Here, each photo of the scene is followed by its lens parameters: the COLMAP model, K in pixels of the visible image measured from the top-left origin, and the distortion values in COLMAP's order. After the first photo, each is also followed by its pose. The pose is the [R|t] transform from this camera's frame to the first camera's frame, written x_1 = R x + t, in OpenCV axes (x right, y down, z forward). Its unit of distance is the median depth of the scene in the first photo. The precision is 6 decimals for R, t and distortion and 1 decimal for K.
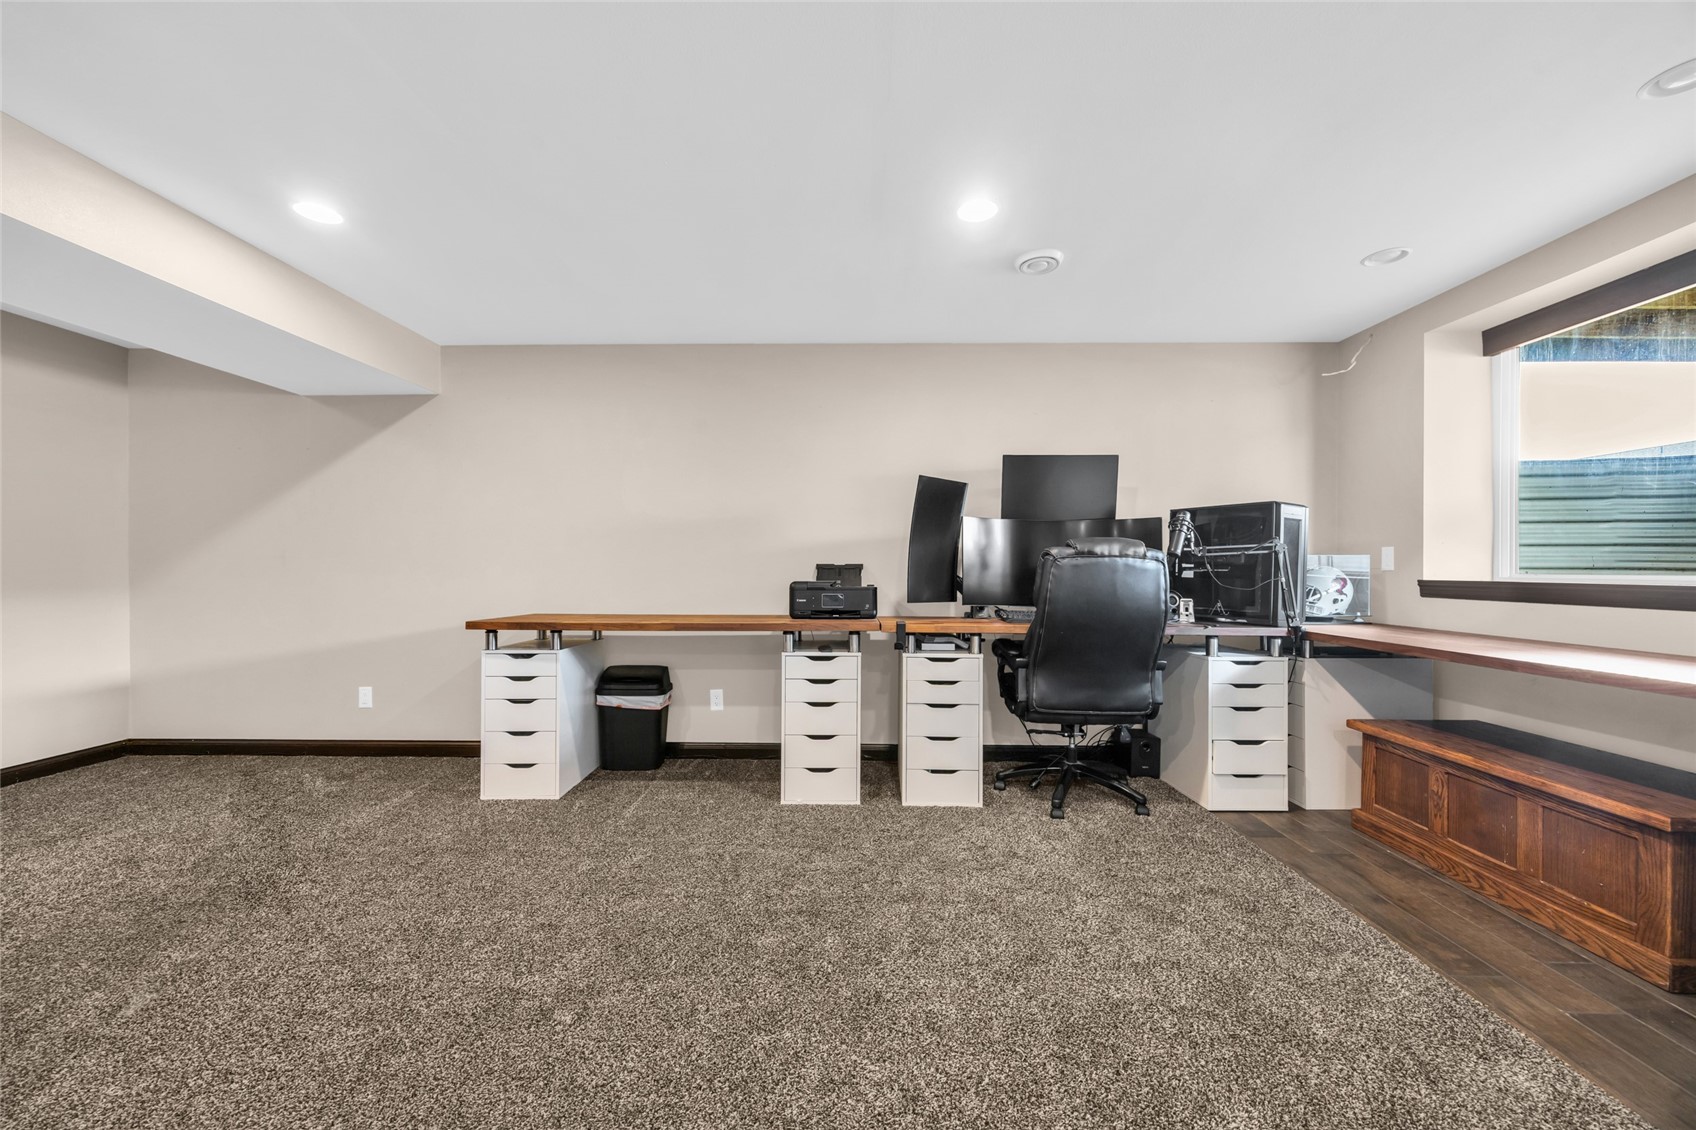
lens RADIAL K [[648.0, 0, 848.5], [0, 648.0, 567.3], [0, 0, 1]] dist [-0.004735, 0.000112]
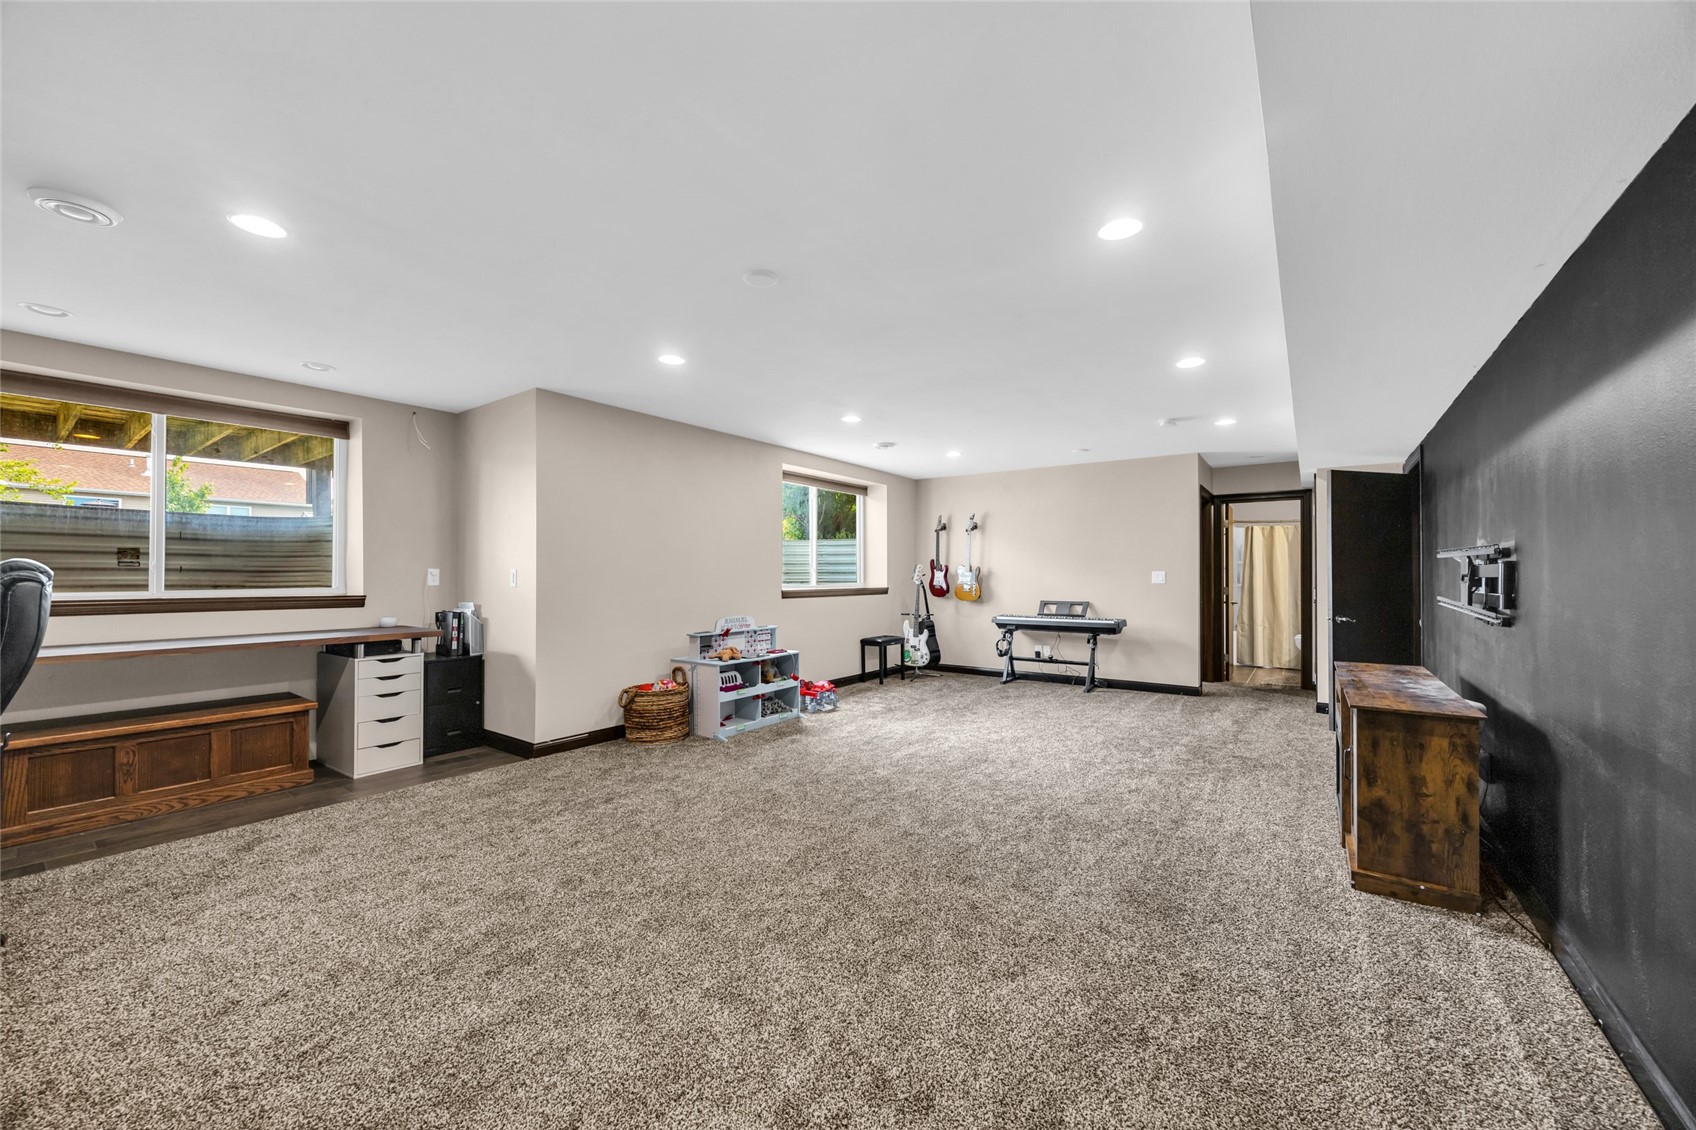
lens RADIAL K [[648.0, 0, 850.0], [0, 648.0, 569.8], [0, 0, 1]] dist [-0.004735, 0.000112]
pose [[-0.818498, 0.002893, 0.574502, -1.101004], [0.001699, 0.999995, -0.002616, -0.032993], [-0.574507, -0.001166, -0.818499, 1.332940]]
